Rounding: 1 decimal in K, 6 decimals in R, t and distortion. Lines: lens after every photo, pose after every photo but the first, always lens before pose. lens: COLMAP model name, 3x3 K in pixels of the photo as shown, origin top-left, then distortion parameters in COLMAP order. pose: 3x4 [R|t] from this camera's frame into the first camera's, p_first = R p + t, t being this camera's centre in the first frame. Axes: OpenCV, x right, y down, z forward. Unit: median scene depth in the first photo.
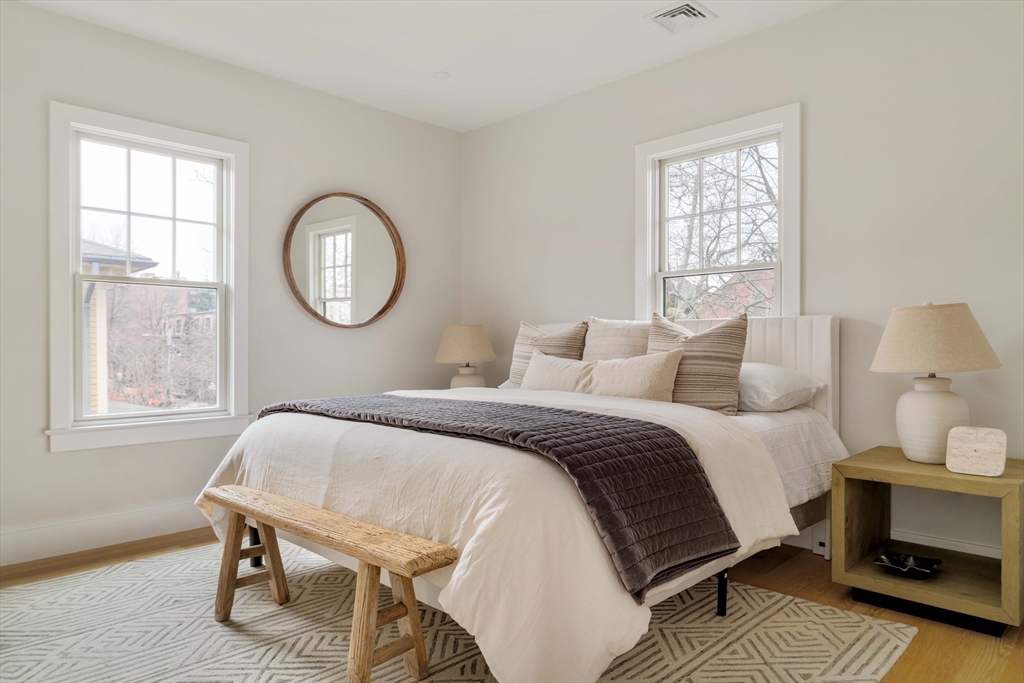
lens RADIAL K [[638.1, 0, 512.0], [0, 638.1, 341.5], [0, 0, 1]] dist [-0.001594, -0.000102]
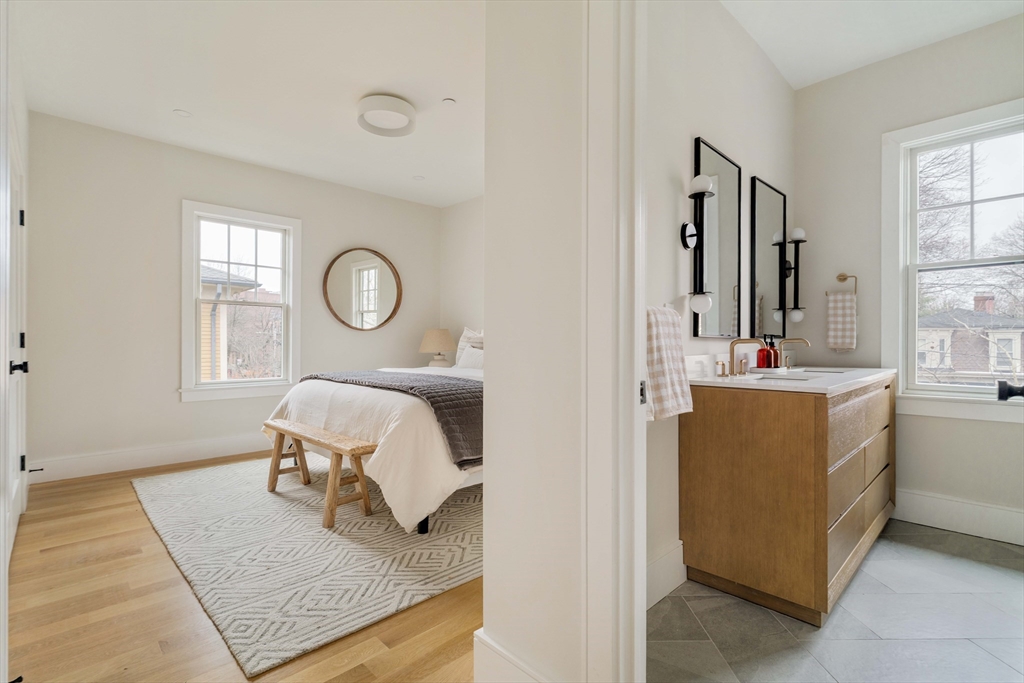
lens RADIAL K [[460.3, 0, 514.2], [0, 460.3, 339.7], [0, 0, 1]] dist [-0.002238, -0.000048]
pose [[0.999846, 0.006271, -0.016366, 0.224408], [-0.006236, 0.999978, 0.002180, -0.004484], [0.016380, -0.002078, 0.999864, -0.264409]]
